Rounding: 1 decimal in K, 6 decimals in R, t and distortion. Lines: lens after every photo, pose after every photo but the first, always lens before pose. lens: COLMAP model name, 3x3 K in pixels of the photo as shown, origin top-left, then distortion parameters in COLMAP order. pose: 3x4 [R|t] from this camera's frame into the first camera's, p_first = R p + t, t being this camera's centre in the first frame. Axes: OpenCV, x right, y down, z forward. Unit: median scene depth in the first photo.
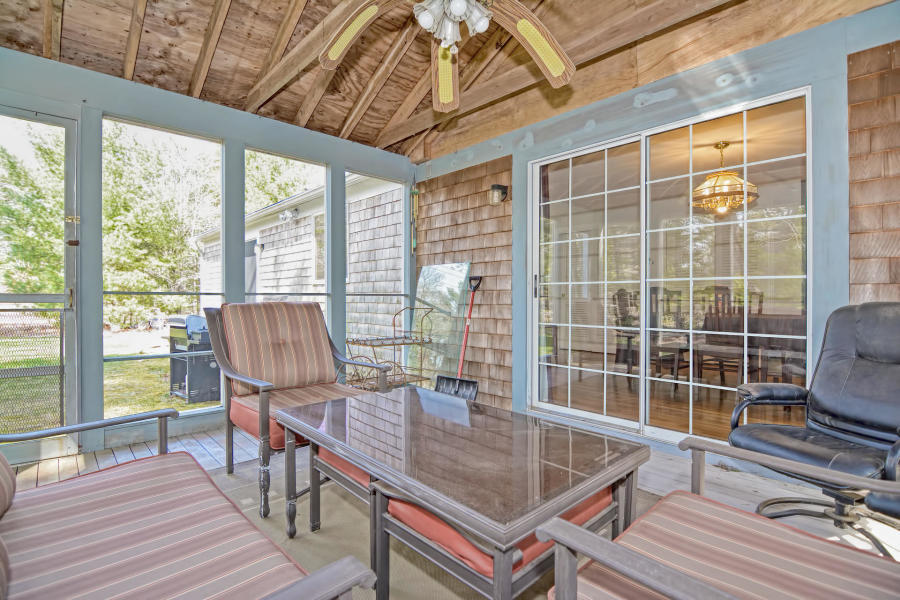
lens RADIAL K [[437.1, 0, 455.4], [0, 437.1, 301.2], [0, 0, 1]] dist [0.002449, -0.015221]
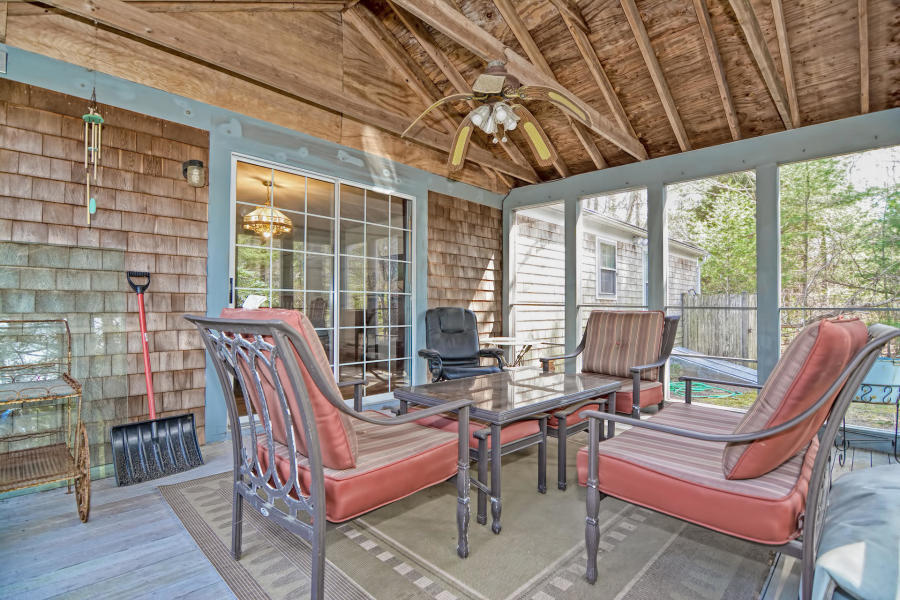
lens RADIAL K [[437.1, 0, 455.4], [0, 437.1, 301.2], [0, 0, 1]] dist [0.002449, -0.015221]
pose [[-0.029259, 0.022506, 0.999318, -0.690949], [0.003965, 0.999741, -0.022399, 0.007956], [-0.999564, 0.003307, -0.029341, 0.538587]]
